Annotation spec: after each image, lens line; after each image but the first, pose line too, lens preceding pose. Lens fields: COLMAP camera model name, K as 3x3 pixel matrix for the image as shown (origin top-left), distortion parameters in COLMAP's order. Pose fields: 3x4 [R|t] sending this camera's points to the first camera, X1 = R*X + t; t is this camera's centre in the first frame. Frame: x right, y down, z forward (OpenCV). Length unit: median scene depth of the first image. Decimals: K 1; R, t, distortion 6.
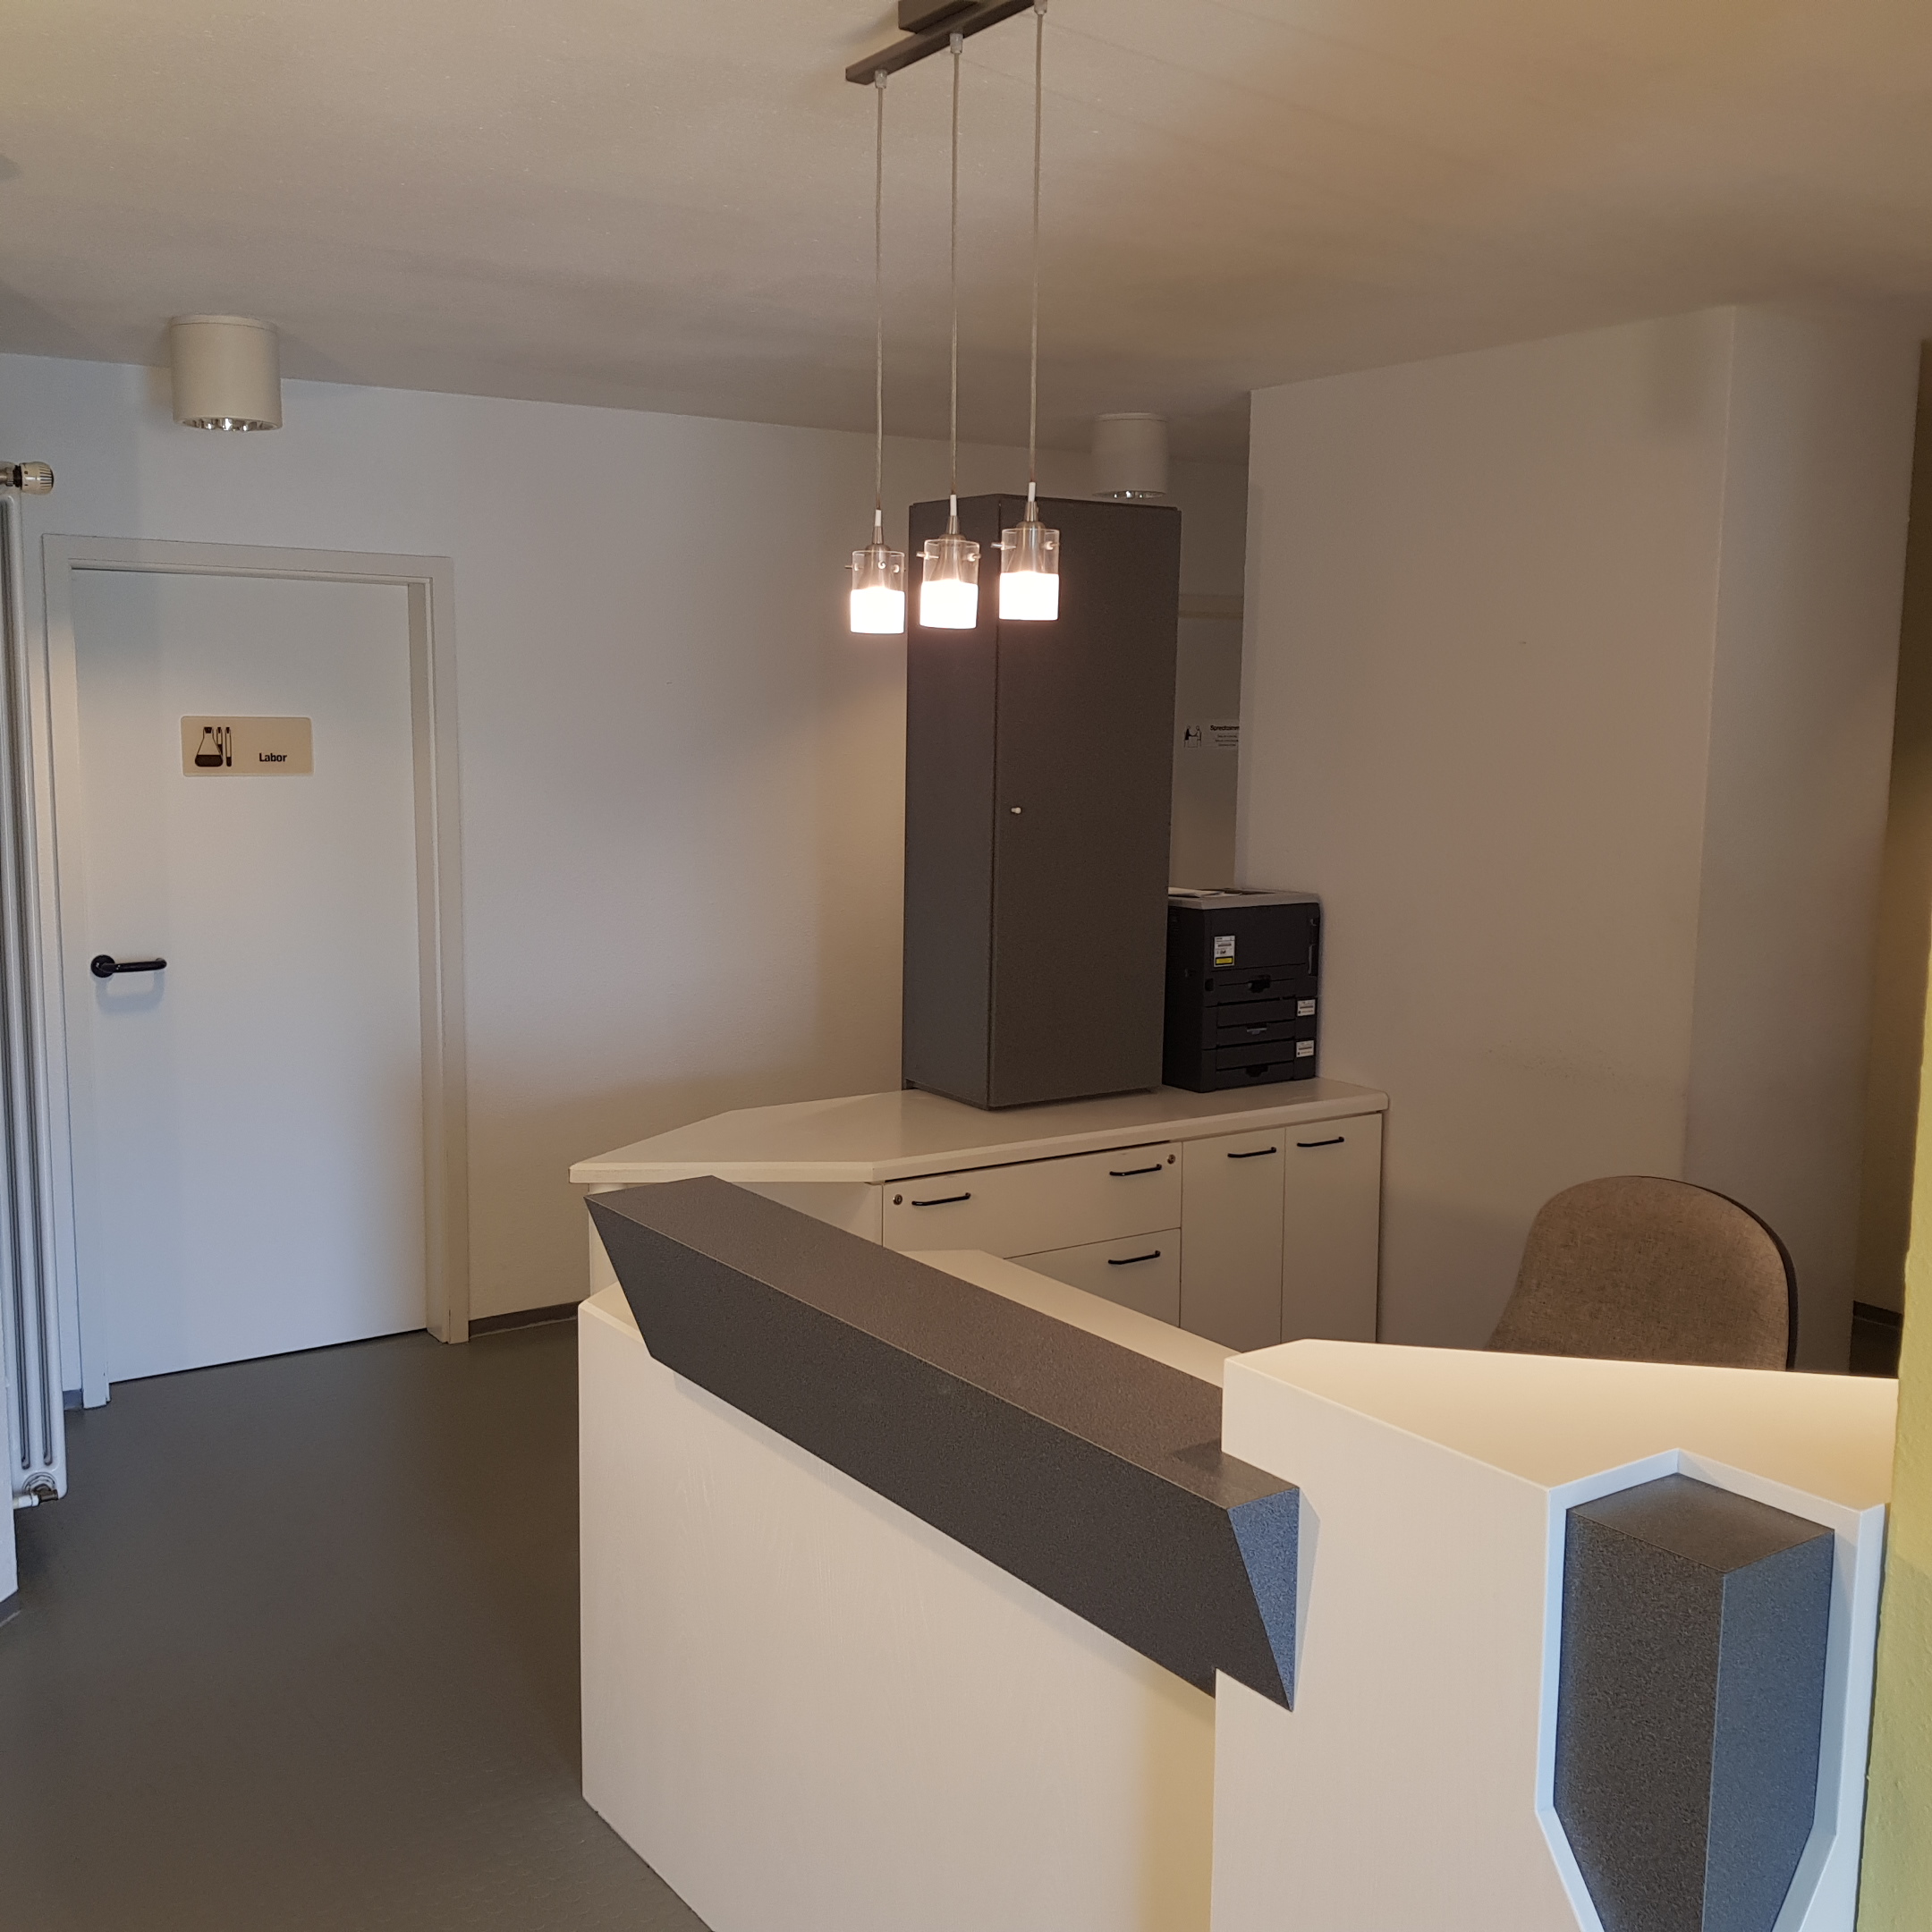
lens RADIAL K [[2039.5, 0, 986.6], [0, 2039.5, 955.9], [0, 0, 1]] dist [0.036692, 0.000000]
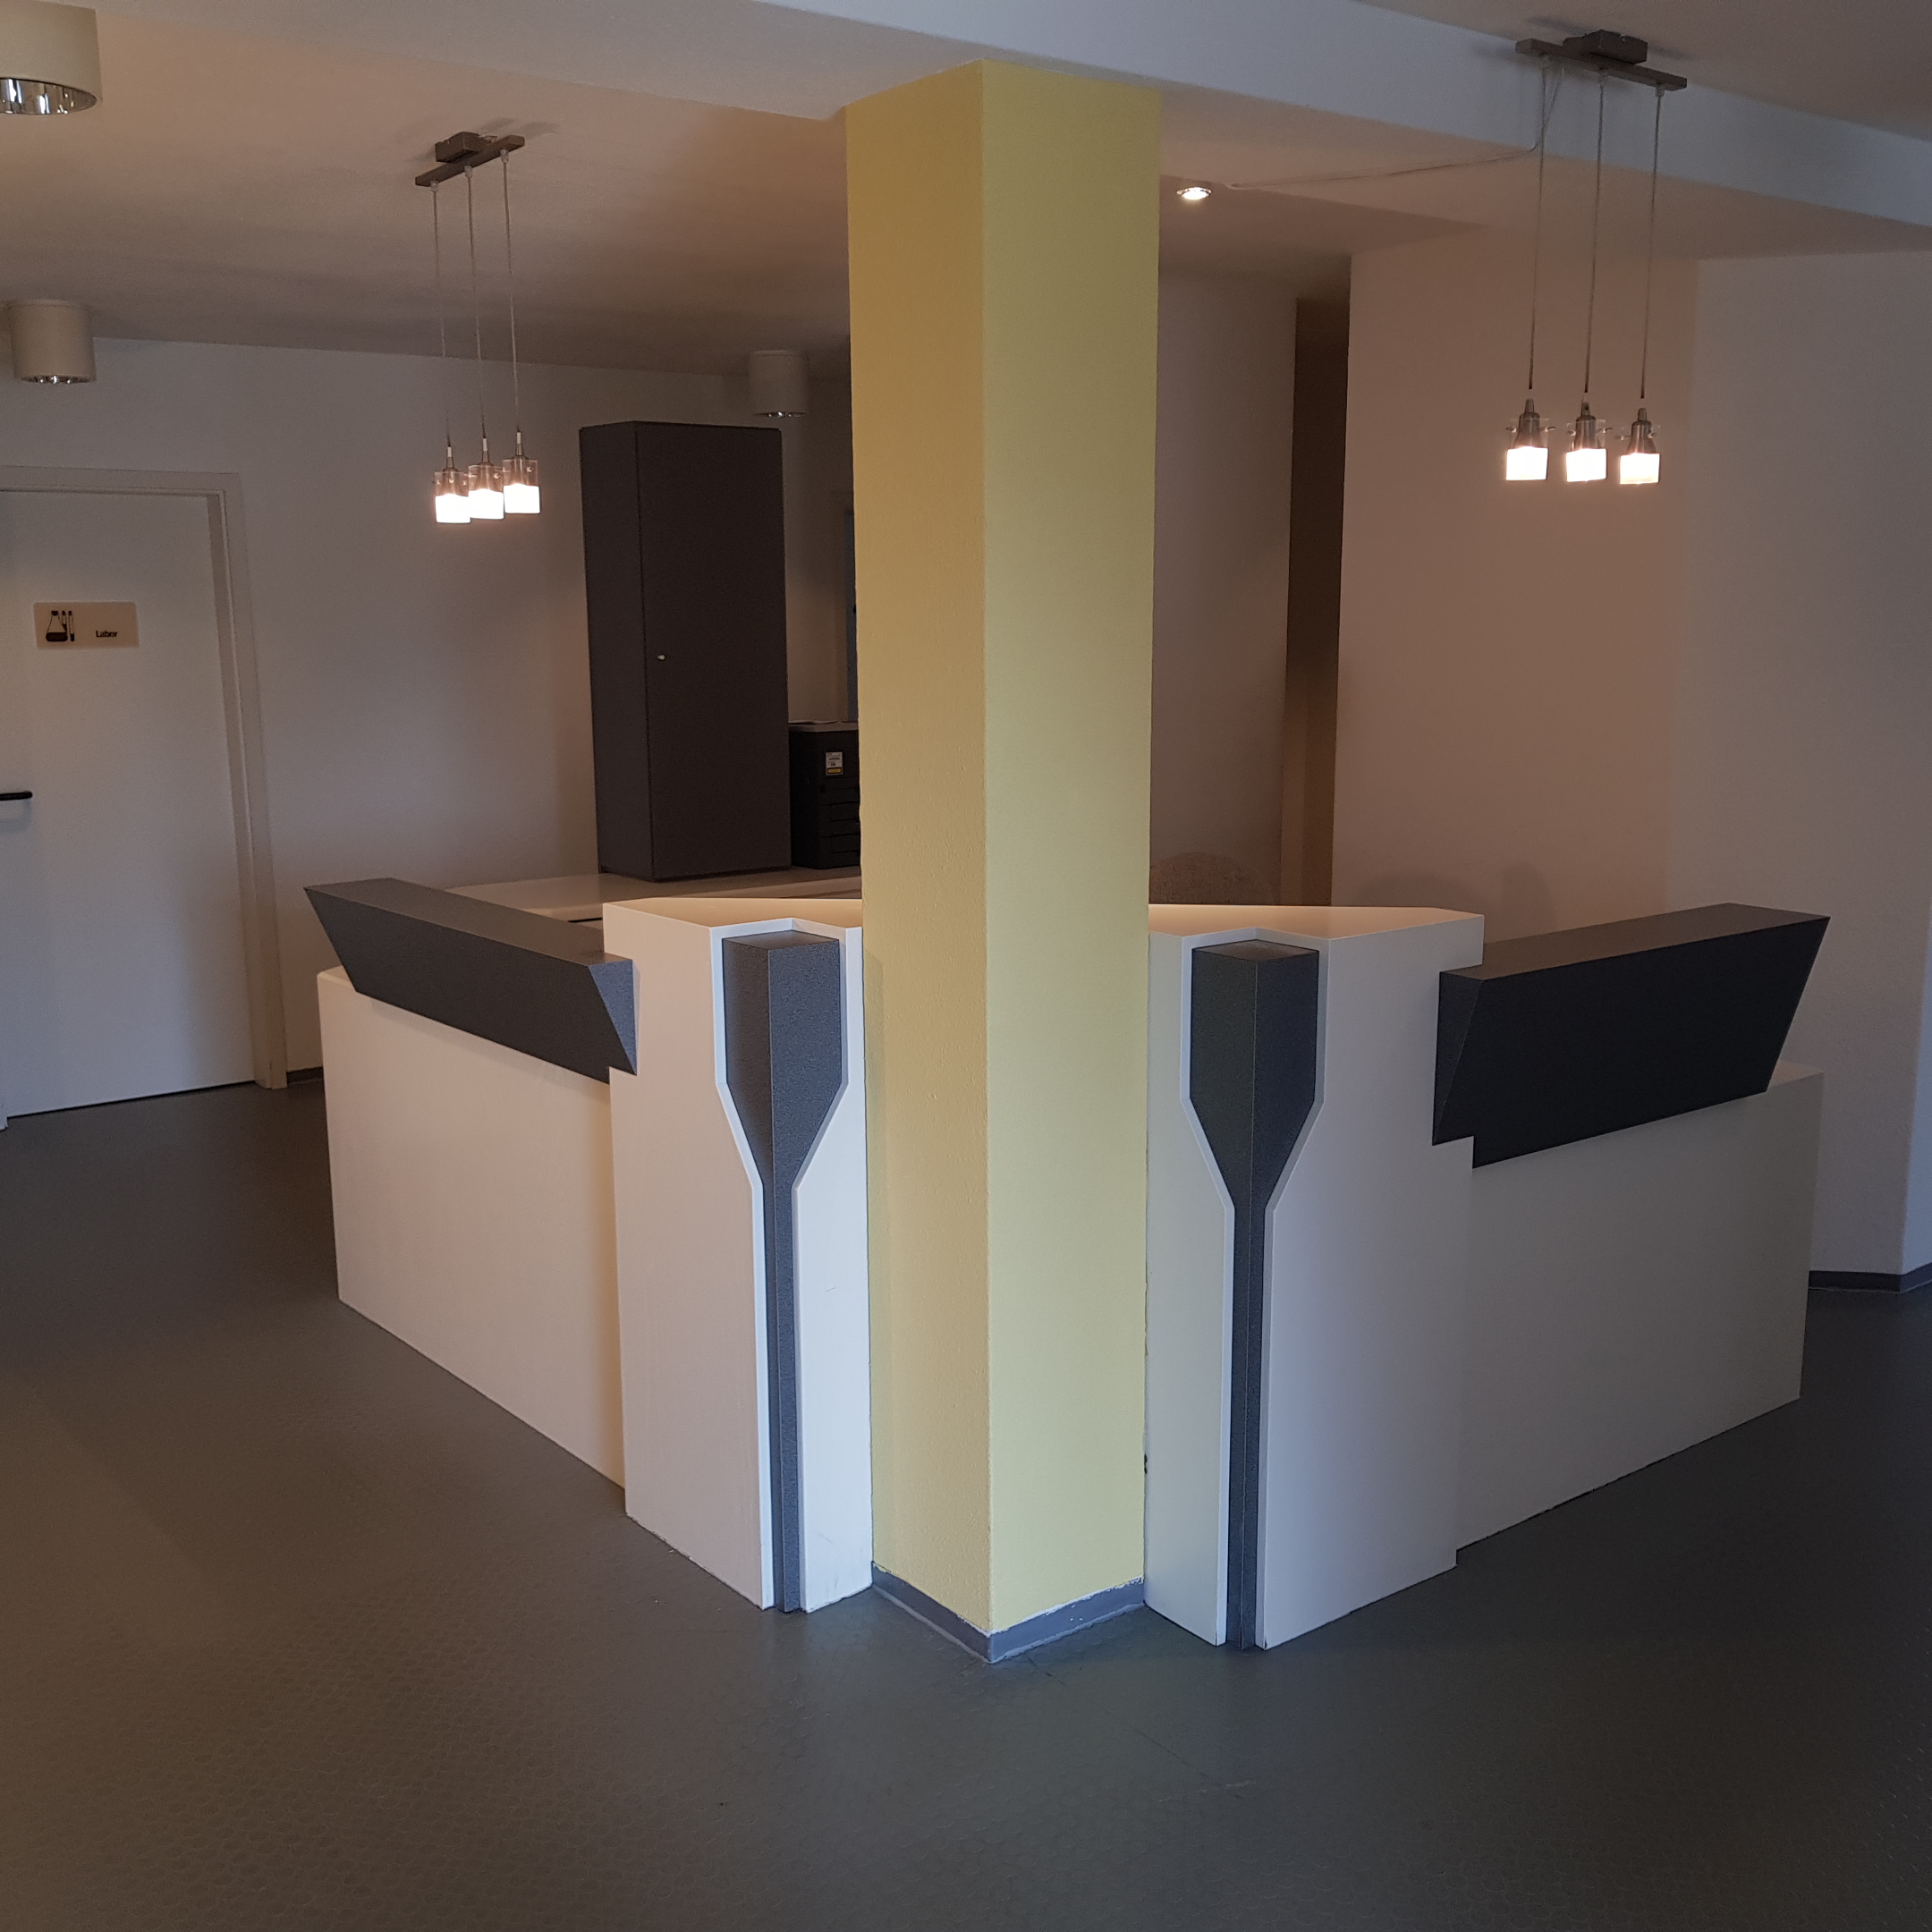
lens RADIAL K [[2039.5, 0, 948.1], [0, 2039.5, 982.3], [0, 0, 1]] dist [0.036692, 0.000000]
pose [[0.999019, -0.028940, 0.033518, 0.153650], [0.026896, 0.997841, 0.059915, 0.068245], [-0.035179, -0.058954, 0.997641, -0.378735]]
